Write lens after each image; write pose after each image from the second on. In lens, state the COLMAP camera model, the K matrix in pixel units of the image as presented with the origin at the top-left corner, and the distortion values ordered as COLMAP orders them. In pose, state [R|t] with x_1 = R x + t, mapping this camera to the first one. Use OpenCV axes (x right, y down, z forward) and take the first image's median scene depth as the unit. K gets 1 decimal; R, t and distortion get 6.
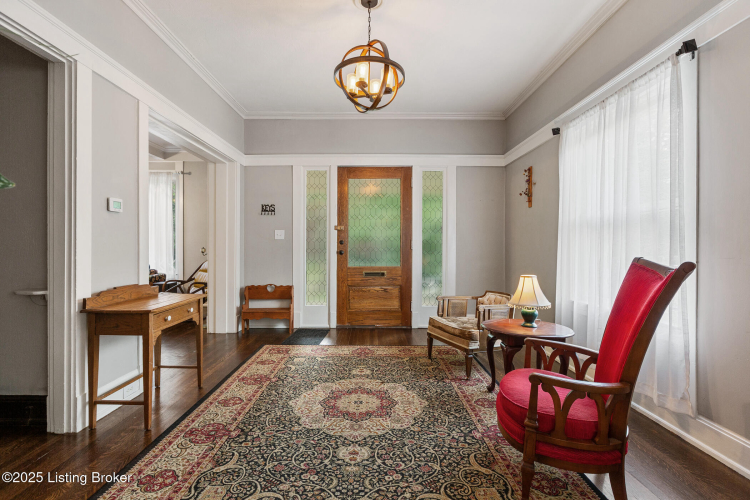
lens RADIAL K [[338.3, 0, 382.3], [0, 338.3, 249.1], [0, 0, 1]] dist [-0.000651, 0.000354]
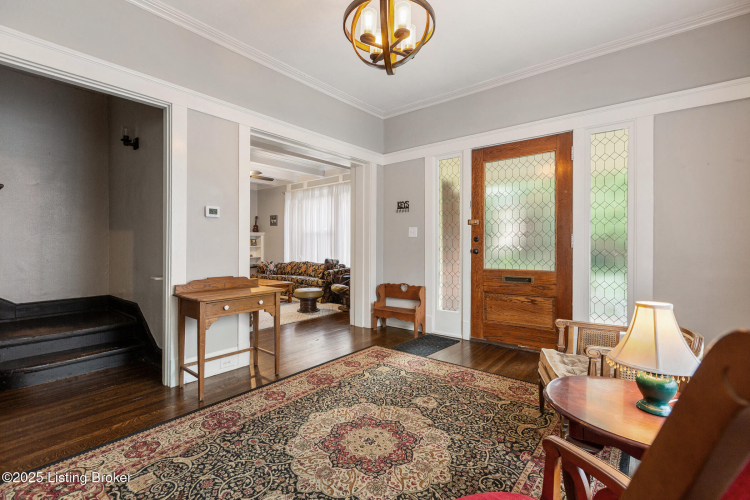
lens RADIAL K [[338.3, 0, 392.9], [0, 338.3, 245.0], [0, 0, 1]] dist [-0.000651, 0.000354]
pose [[0.777577, -0.002246, -0.628784, 0.383957], [-0.001573, 0.999984, -0.005517, -0.001596], [0.628786, 0.005279, 0.777561, 0.340232]]
